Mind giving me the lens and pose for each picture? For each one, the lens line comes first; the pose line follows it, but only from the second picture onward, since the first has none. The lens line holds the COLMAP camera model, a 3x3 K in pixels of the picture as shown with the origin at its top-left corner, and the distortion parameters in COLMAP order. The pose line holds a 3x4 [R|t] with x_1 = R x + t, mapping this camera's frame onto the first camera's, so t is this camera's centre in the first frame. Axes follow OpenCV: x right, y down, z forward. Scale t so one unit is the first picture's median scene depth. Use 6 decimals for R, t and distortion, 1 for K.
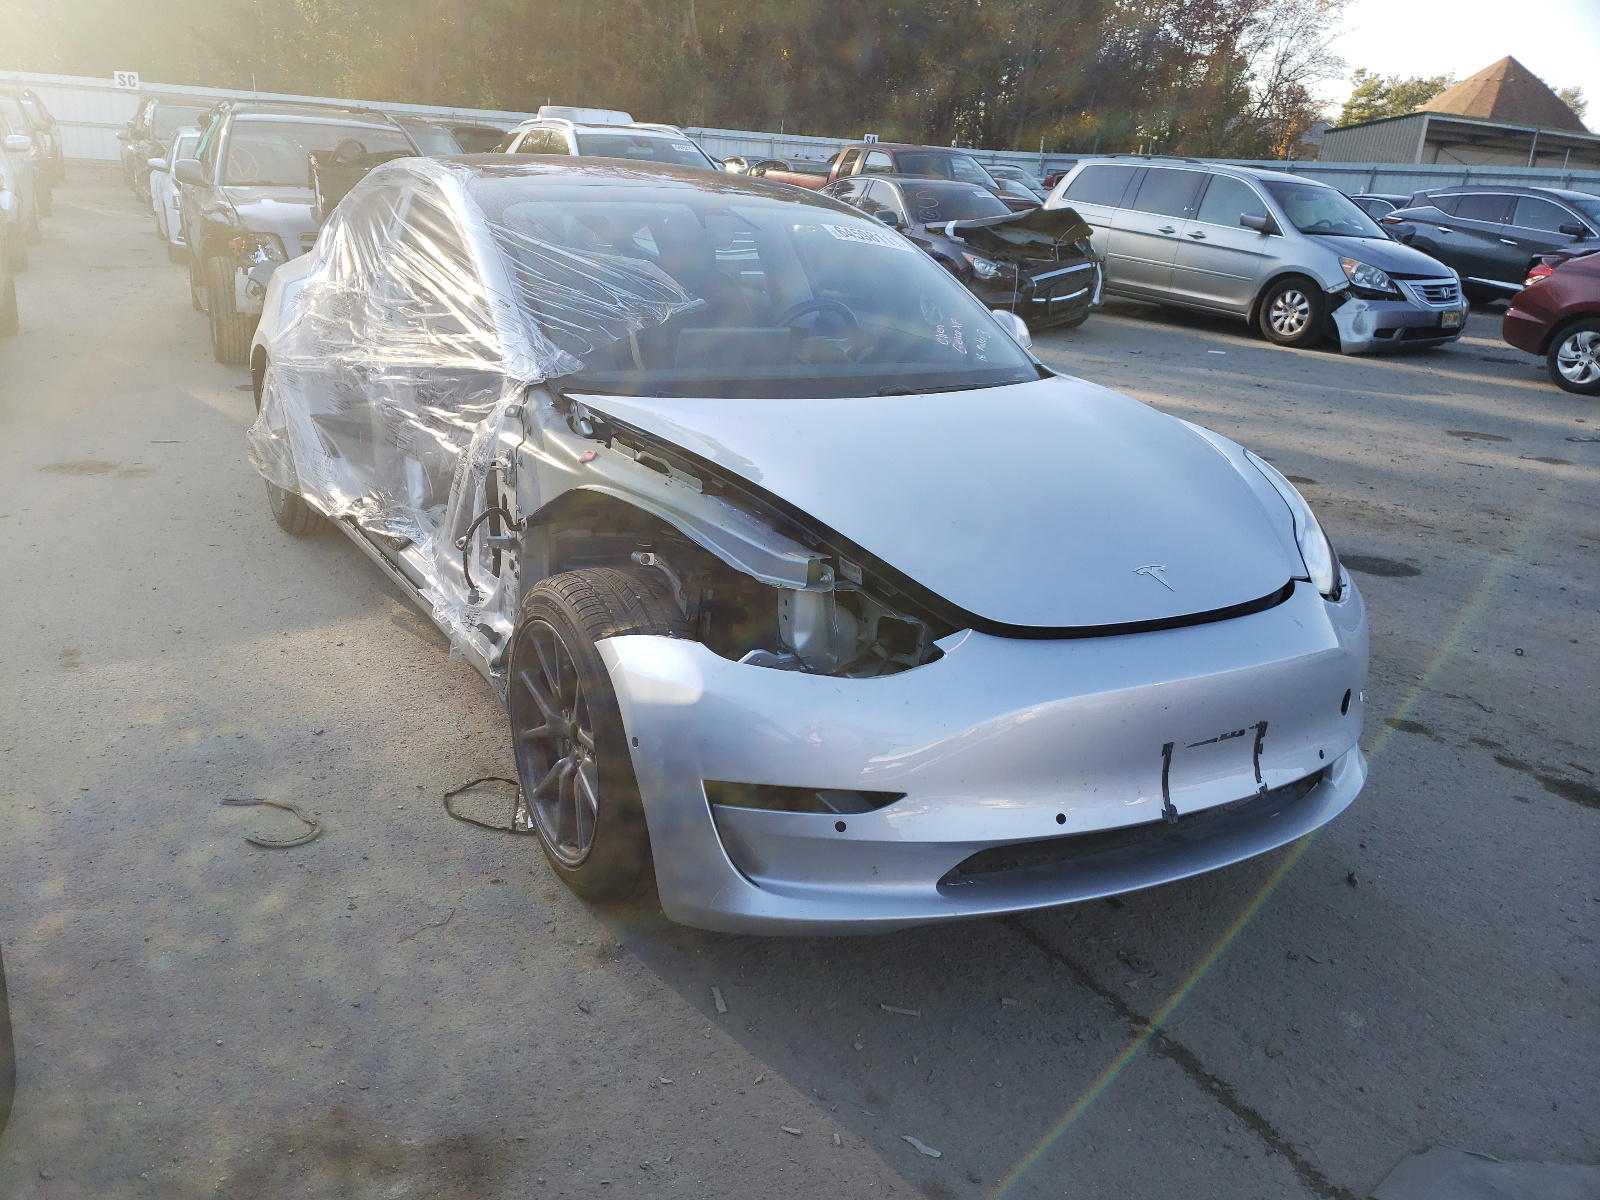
lens RADIAL K [[1208.3, 0, 800.3], [0, 1208.3, 628.4], [0, 0, 1]] dist [0.036472, -0.001063]
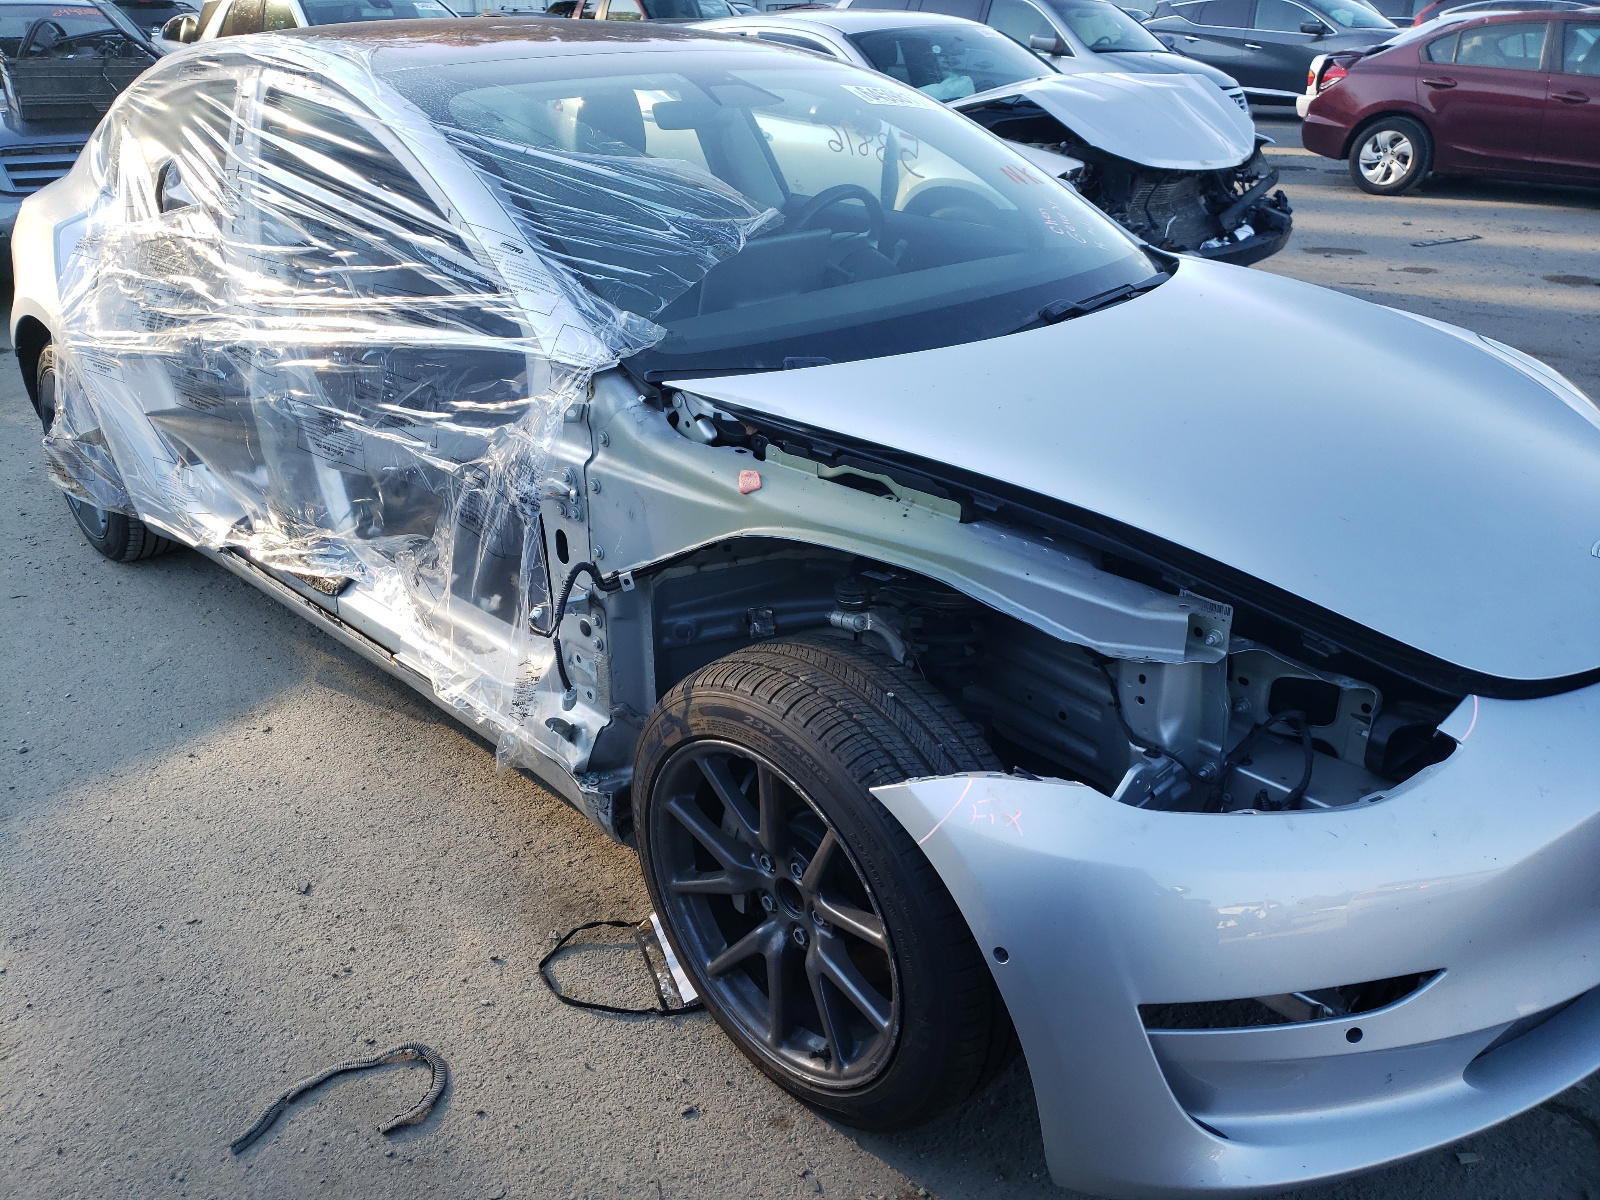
lens RADIAL K [[1220.5, 0, 800.0], [0, 1220.5, 600.0], [0, 0, 1]] dist [0.034311, -0.010005]
pose [[0.974722, -0.151976, 0.163769, -0.227721], [0.137591, 0.985833, 0.095927, -0.117932], [-0.176027, -0.070969, 0.981824, 0.290373]]
